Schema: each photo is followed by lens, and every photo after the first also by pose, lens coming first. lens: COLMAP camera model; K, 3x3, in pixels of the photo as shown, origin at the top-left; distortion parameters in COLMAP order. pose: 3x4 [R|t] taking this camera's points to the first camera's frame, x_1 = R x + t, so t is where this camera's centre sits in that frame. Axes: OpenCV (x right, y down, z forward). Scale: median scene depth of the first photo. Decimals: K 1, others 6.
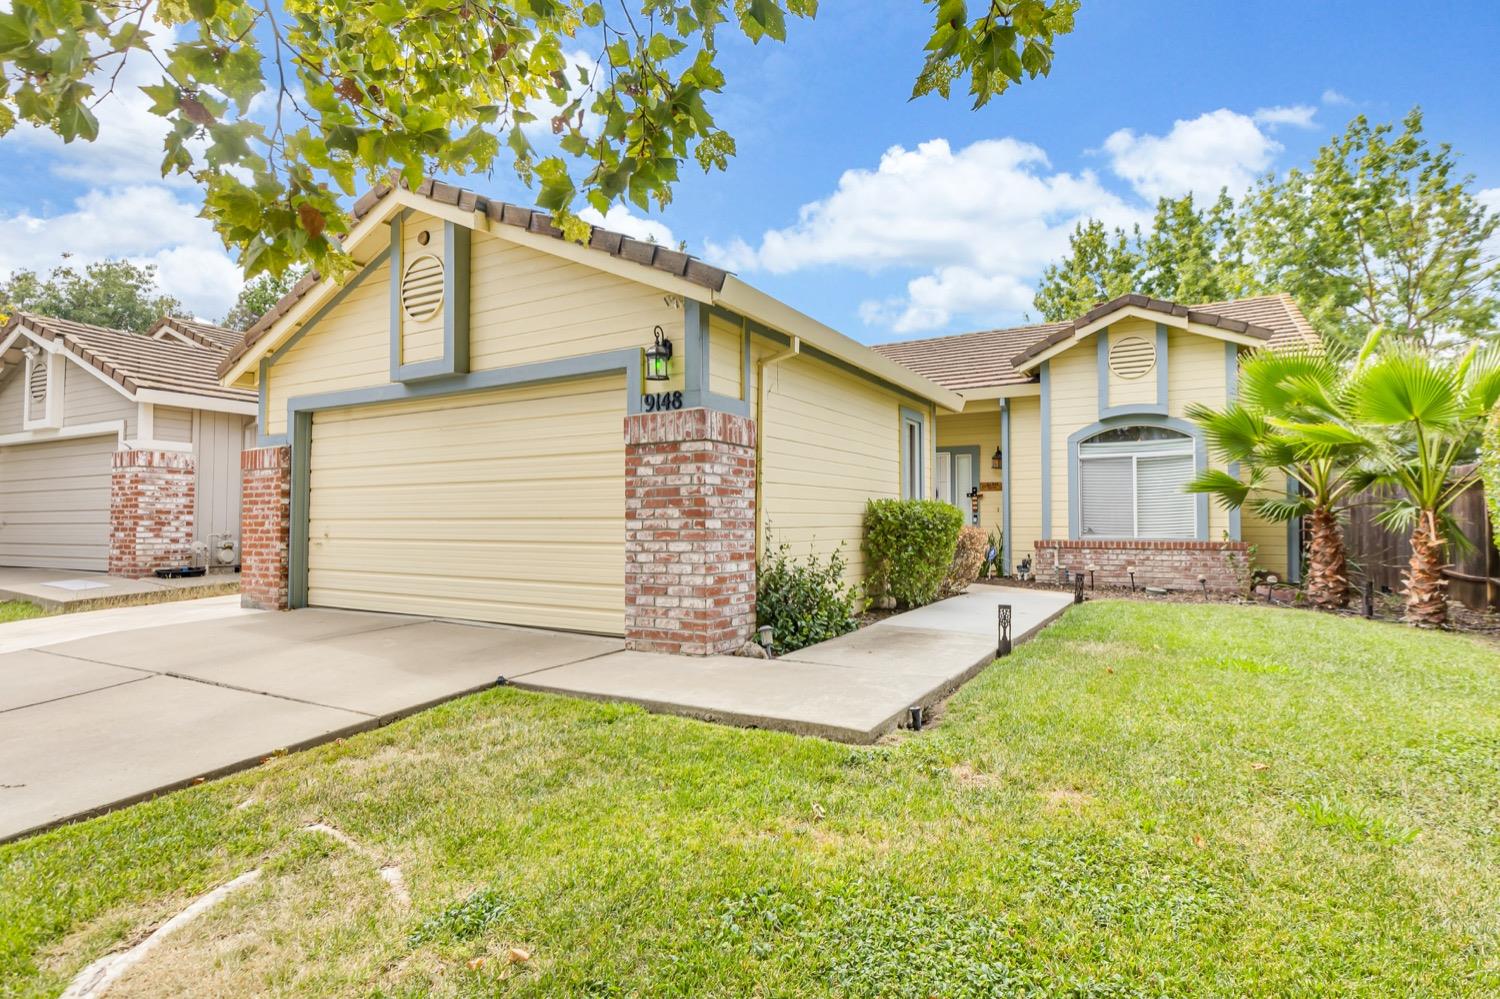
lens RADIAL K [[755.4, 0, 756.1], [0, 755.4, 499.8], [0, 0, 1]] dist [0.003274, 0.001314]
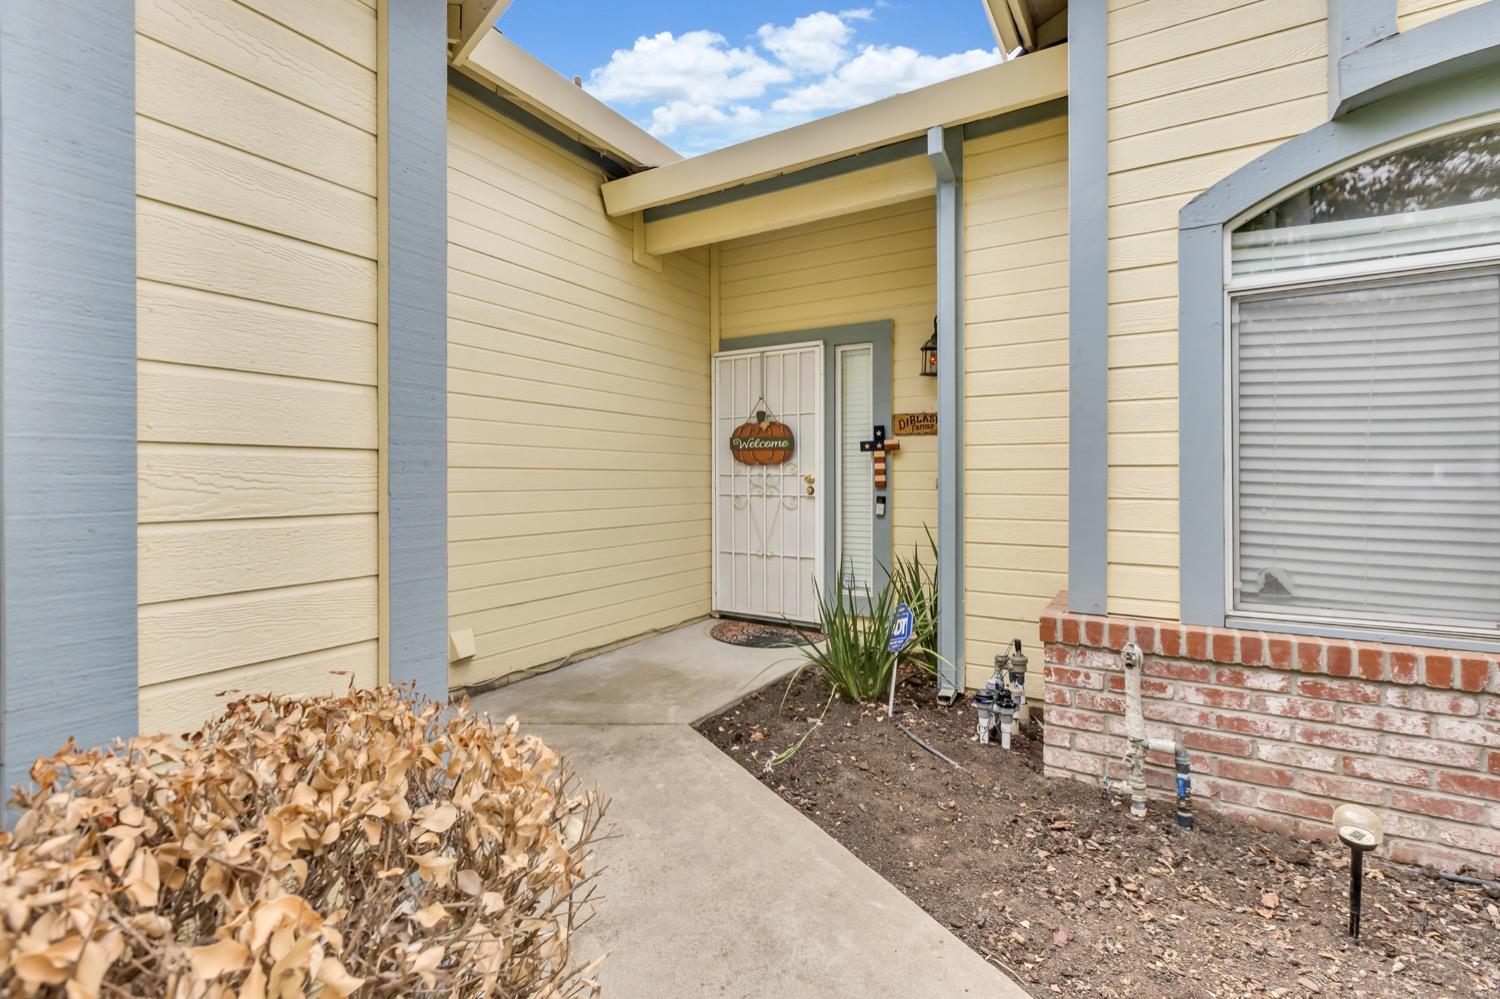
lens RADIAL K [[671.9, 0, 770.4], [0, 671.9, 474.5], [0, 0, 1]] dist [-0.000219, -0.000080]
pose [[0.999996, -0.001738, 0.002017, 0.400444], [0.001679, 0.999582, 0.028850, -0.002858], [-0.002066, -0.028846, 0.999582, 1.123539]]
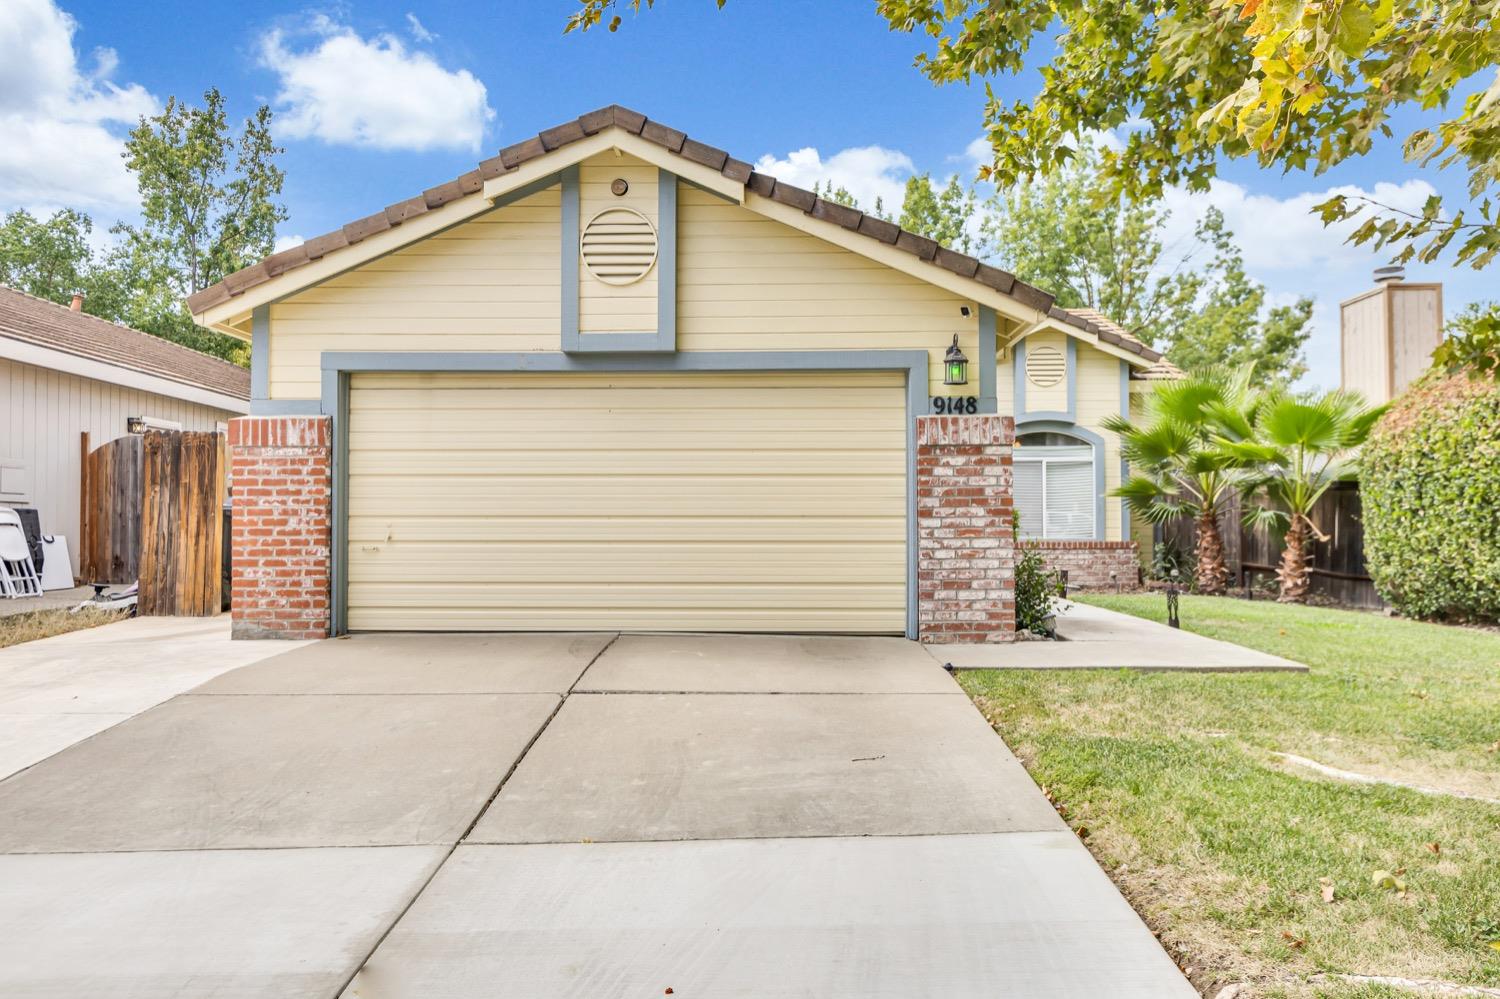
lens RADIAL K [[1035.2, 0, 751.3], [0, 1035.2, 507.3], [0, 0, 1]] dist [0.003653, 0.000119]
pose [[0.877043, 0.009593, 0.480317, -0.744931], [-0.014950, 0.999861, 0.007327, 0.003646], [-0.480180, -0.013607, 0.877064, -0.088279]]
